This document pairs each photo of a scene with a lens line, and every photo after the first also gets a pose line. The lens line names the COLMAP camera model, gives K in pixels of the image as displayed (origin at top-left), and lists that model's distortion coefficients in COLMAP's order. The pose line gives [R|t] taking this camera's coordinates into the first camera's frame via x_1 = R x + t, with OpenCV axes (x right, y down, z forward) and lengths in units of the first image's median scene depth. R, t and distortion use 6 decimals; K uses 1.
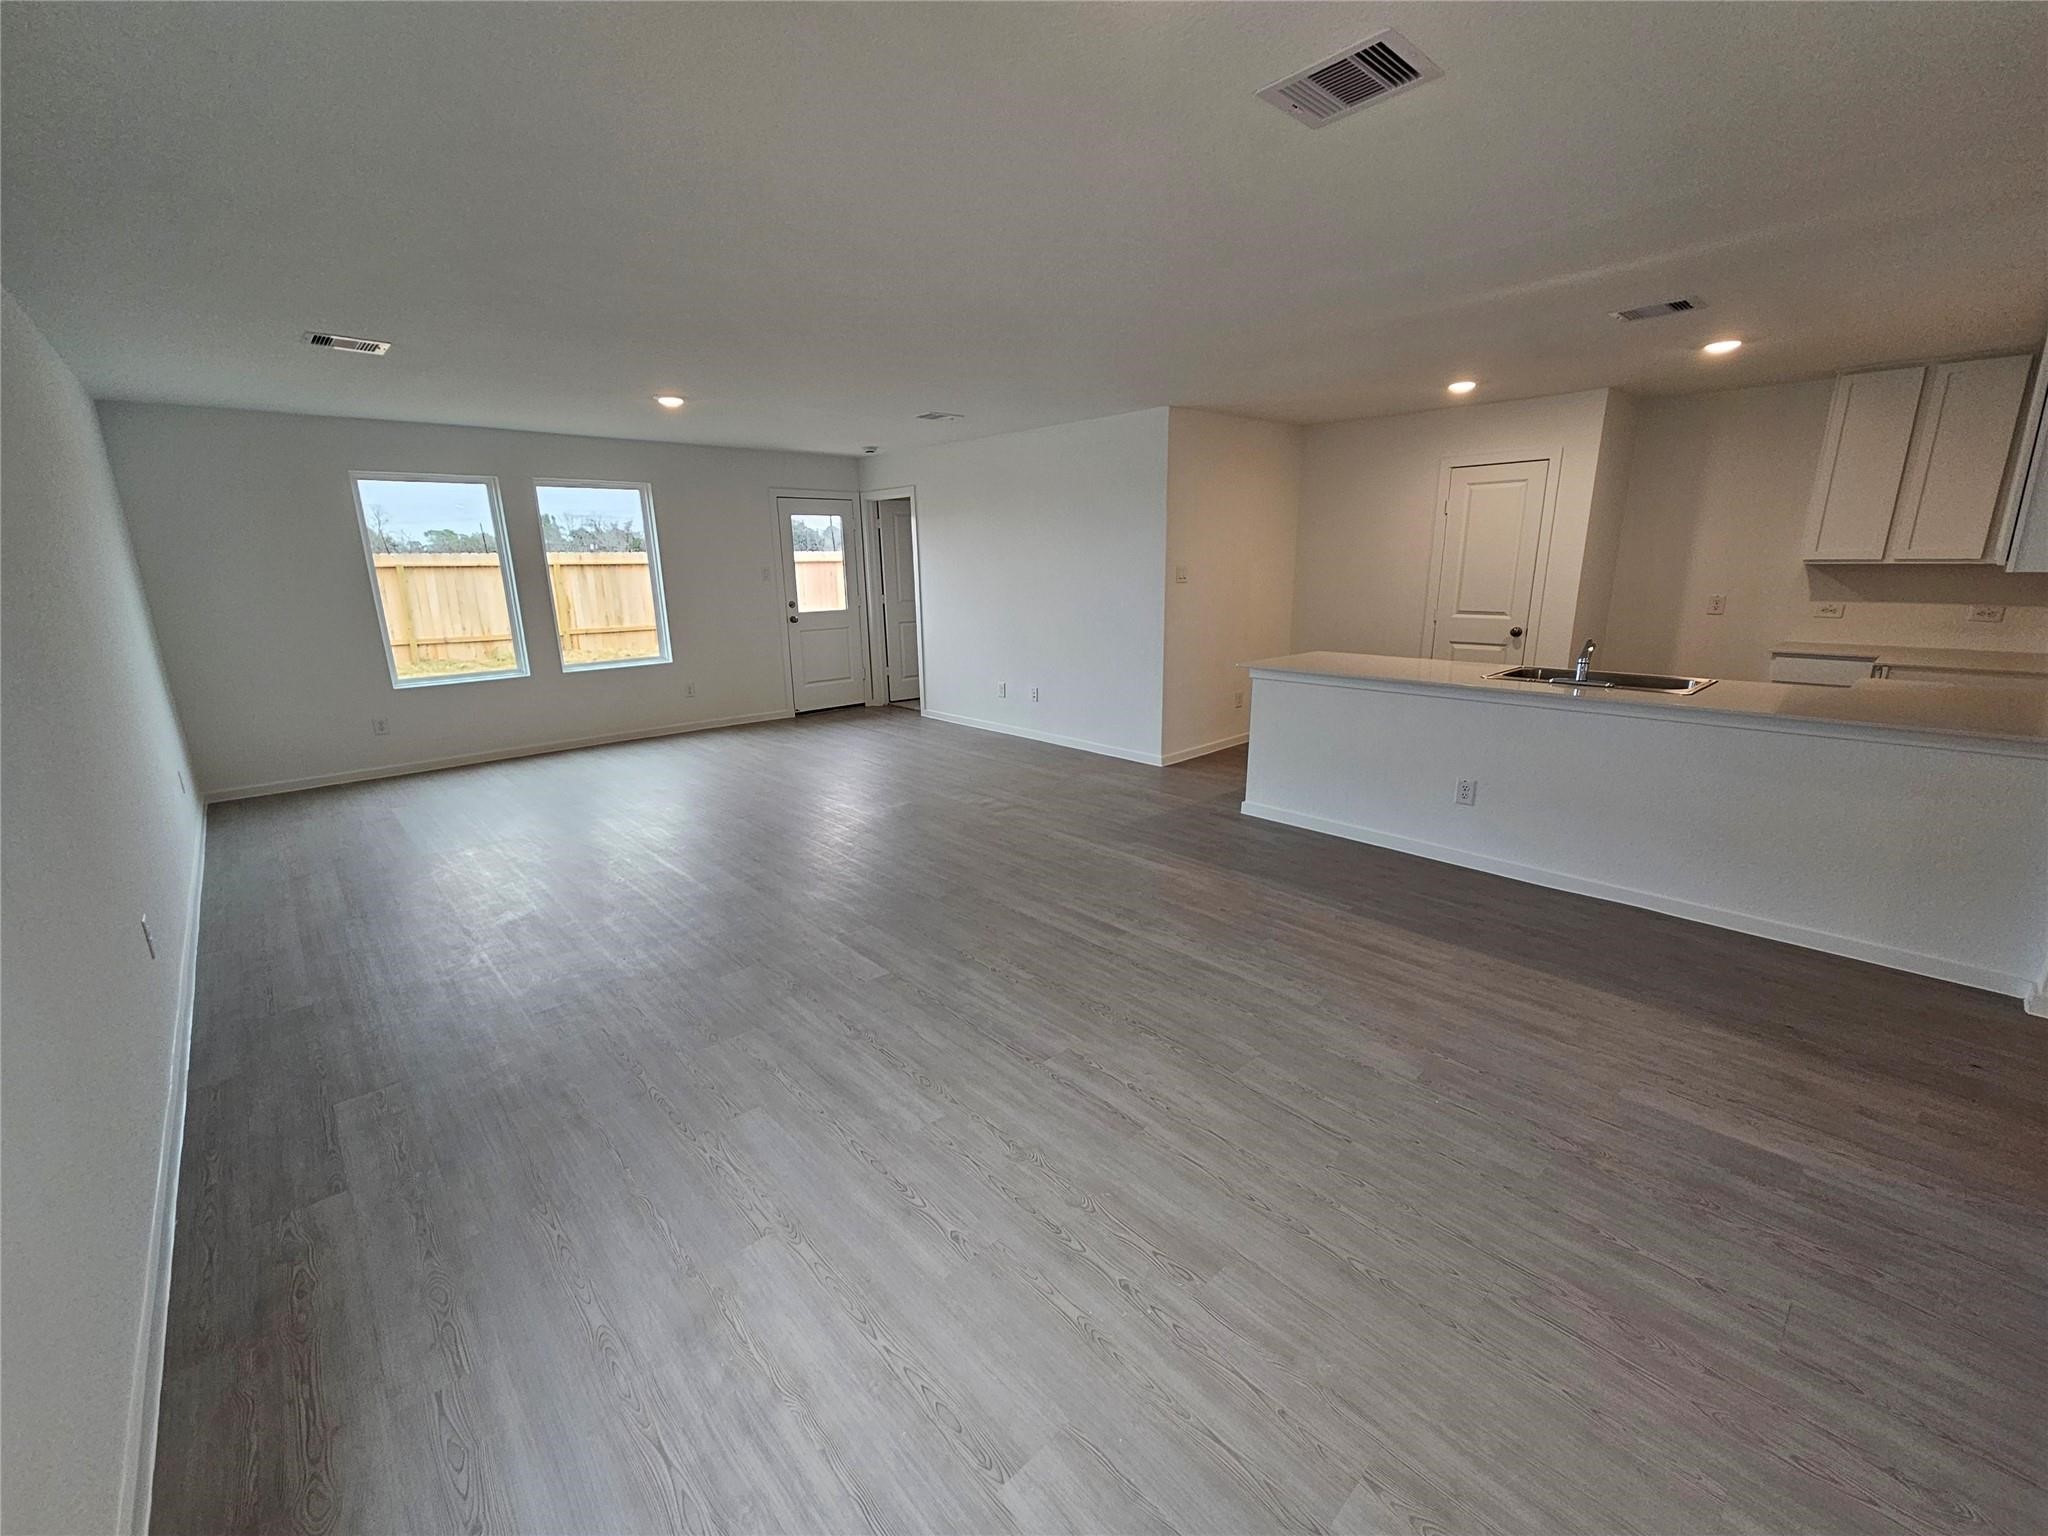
lens RADIAL K [[842.7, 0, 1013.7], [0, 842.7, 769.5], [0, 0, 1]] dist [-0.004413, 0.000713]
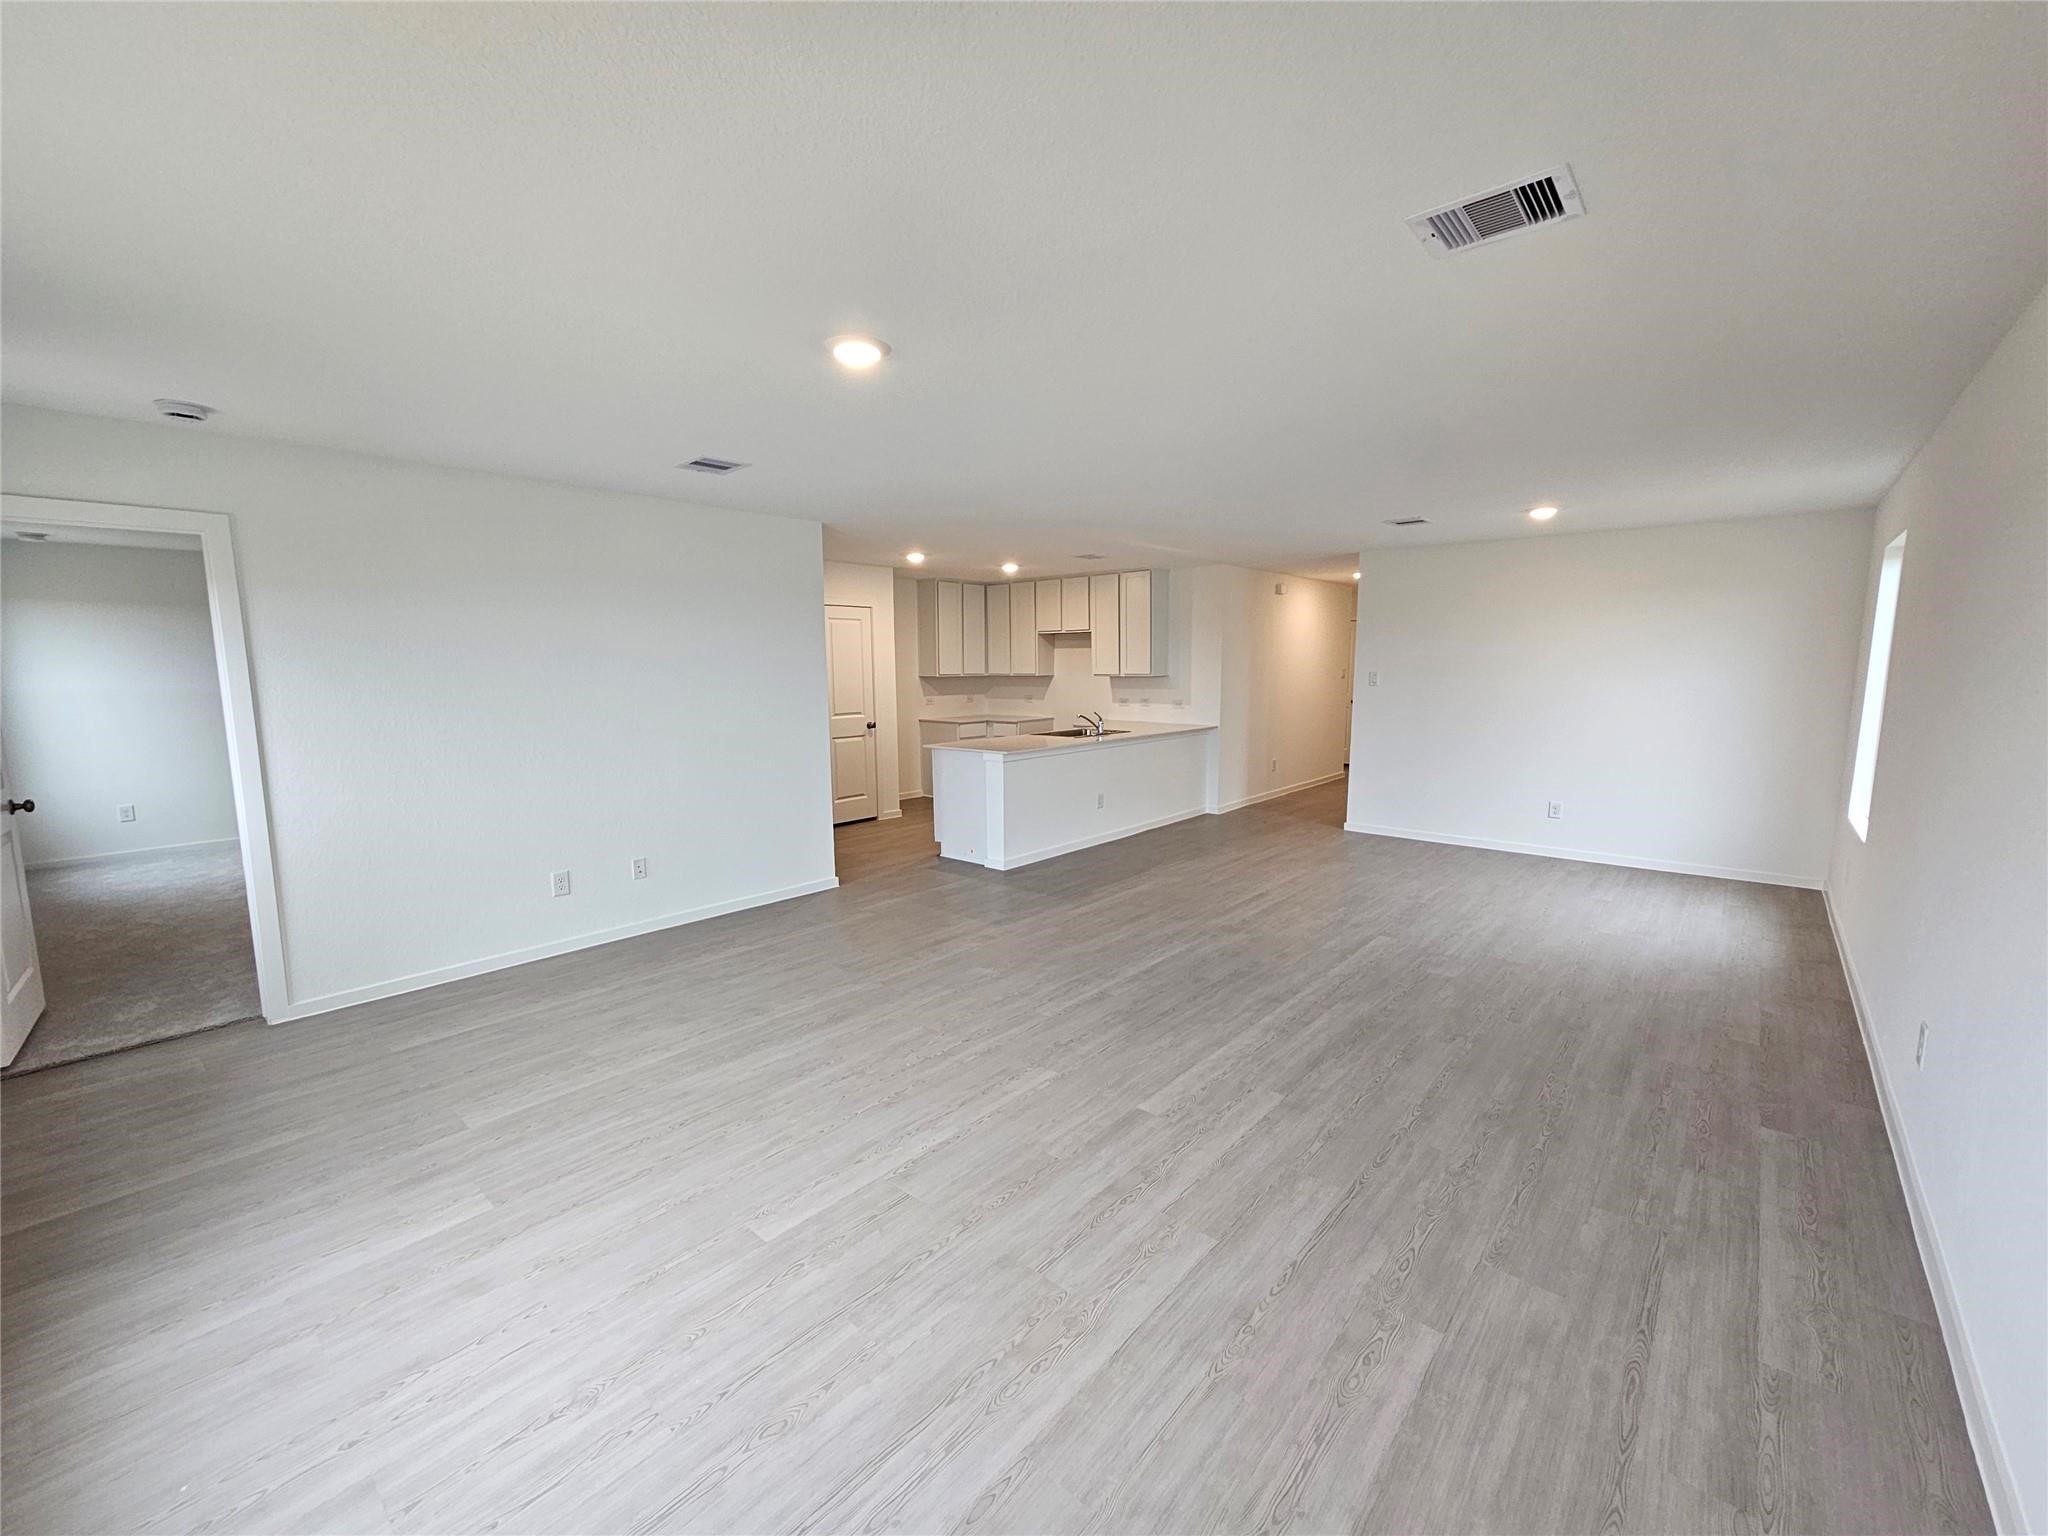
lens RADIAL K [[842.7, 0, 1034.2], [0, 842.7, 770.6], [0, 0, 1]] dist [-0.004413, 0.000713]
pose [[-0.123936, -0.108772, 0.986311, -1.097138], [0.251602, 0.958047, 0.137270, -0.289056], [-0.959863, 0.265171, -0.091370, 1.195789]]
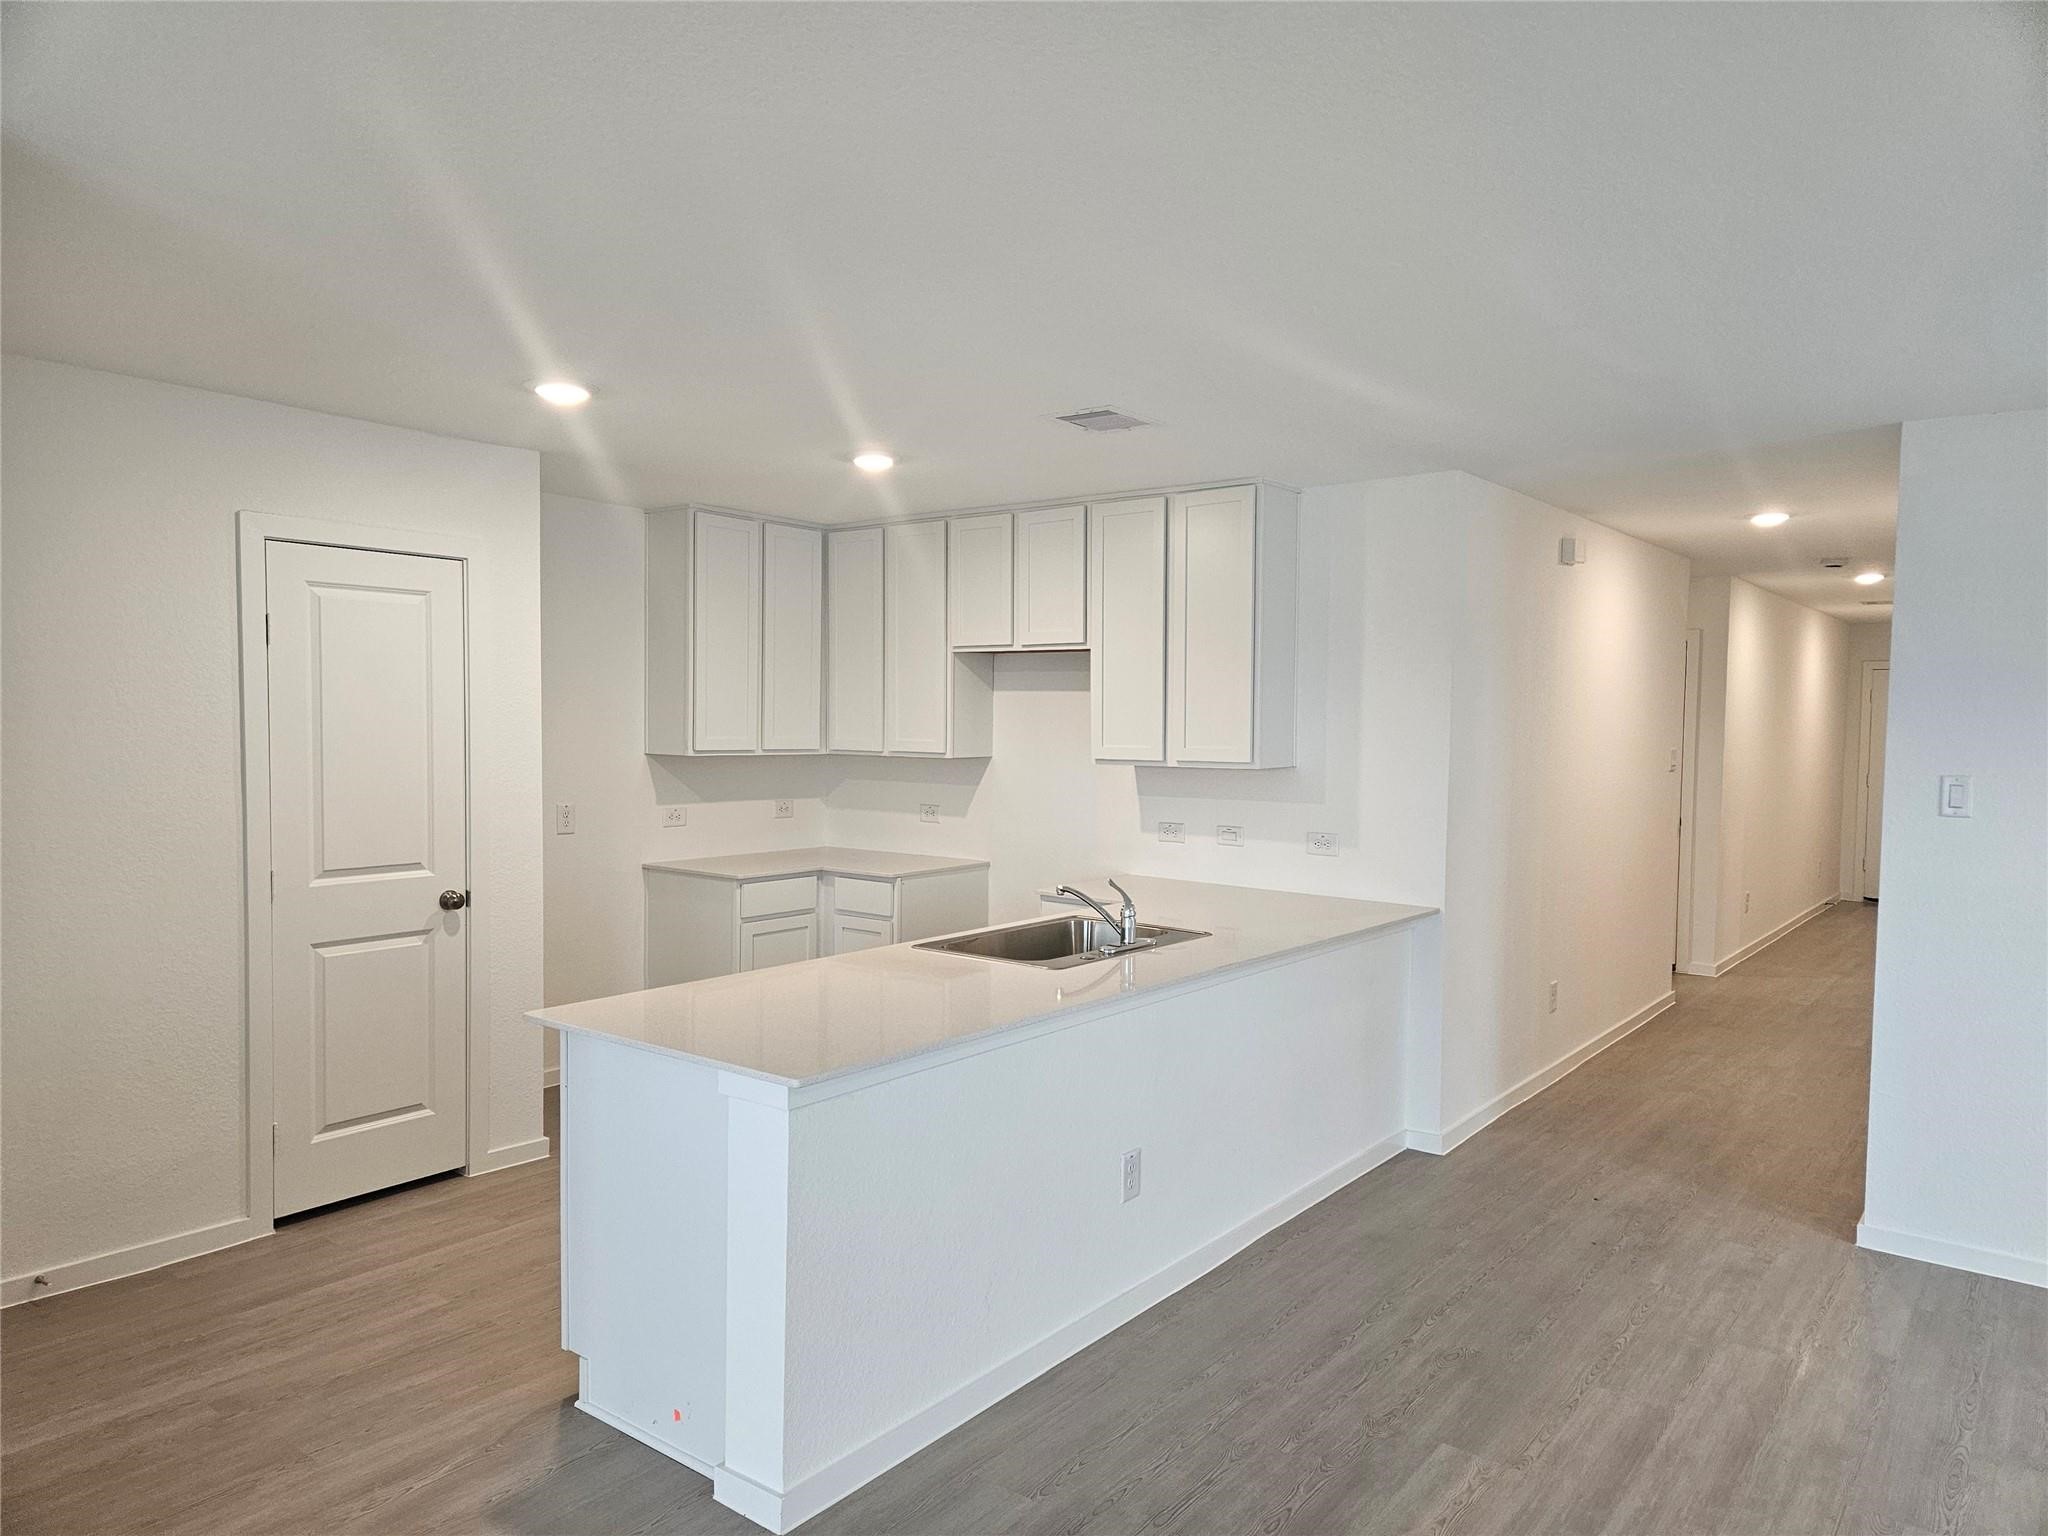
lens RADIAL K [[1366.3, 0, 1024.5], [0, 1366.3, 773.3], [0, 0, 1]] dist [0.027479, -0.002388]
pose [[-0.168054, -0.026568, 0.985420, -0.294660], [0.232337, 0.970408, 0.065786, -0.281275], [-0.958007, 0.240005, -0.156908, 1.071142]]
